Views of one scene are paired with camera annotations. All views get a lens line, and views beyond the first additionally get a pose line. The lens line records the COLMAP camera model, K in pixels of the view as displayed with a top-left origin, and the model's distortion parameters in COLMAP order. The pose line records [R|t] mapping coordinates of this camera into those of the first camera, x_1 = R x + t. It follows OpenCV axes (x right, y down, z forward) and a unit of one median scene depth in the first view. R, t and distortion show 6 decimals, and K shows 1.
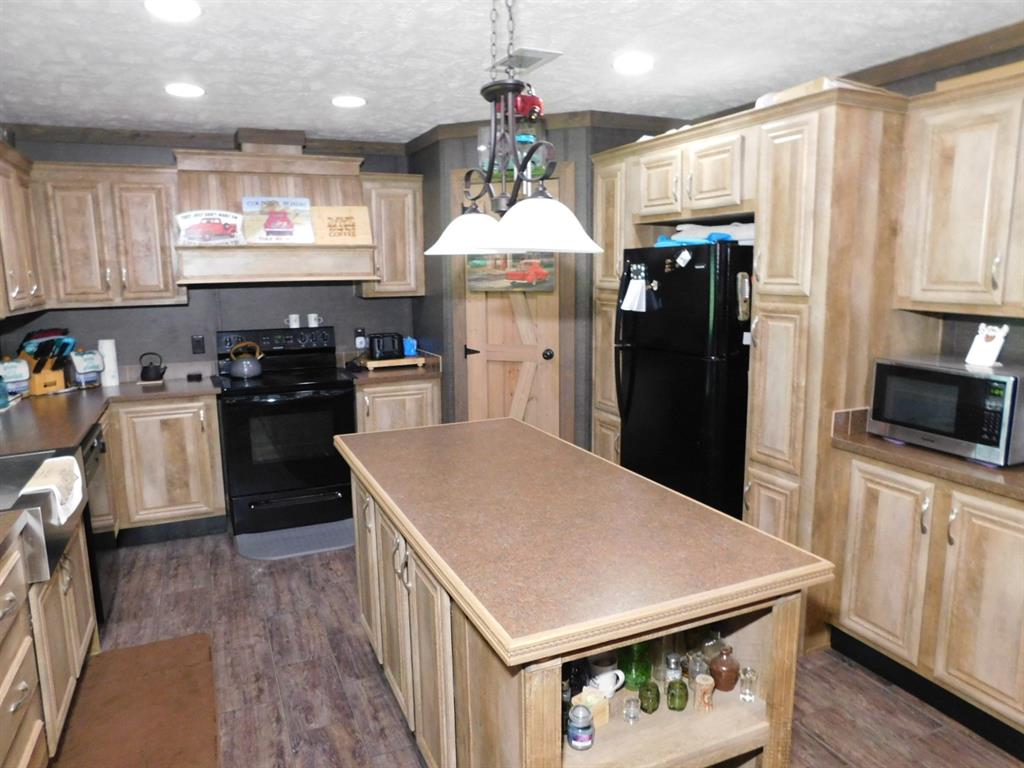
lens RADIAL K [[706.8, 0, 512.2], [0, 706.8, 384.9], [0, 0, 1]] dist [-0.047067, 0.011098]
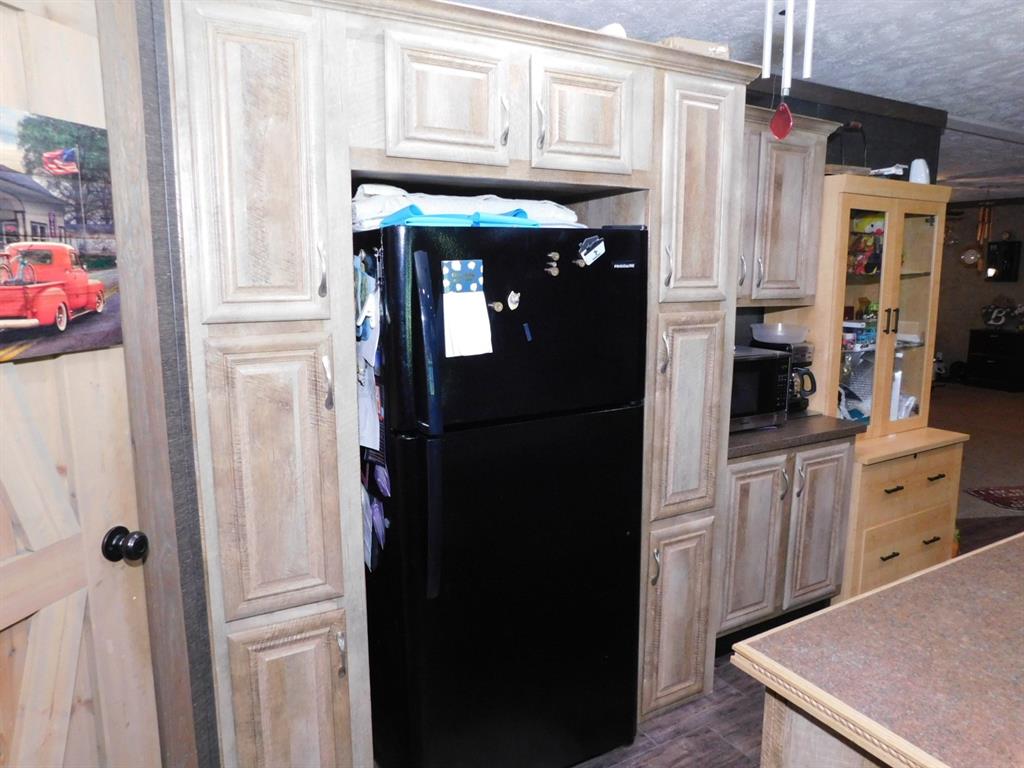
lens RADIAL K [[706.8, 0, 512.0], [0, 706.8, 384.8], [0, 0, 1]] dist [-0.047067, 0.011098]
pose [[-0.105424, -0.160291, 0.981424, -0.355405], [0.164522, 0.970512, 0.176182, -0.189093], [-0.980723, 0.180039, -0.075944, 1.146649]]
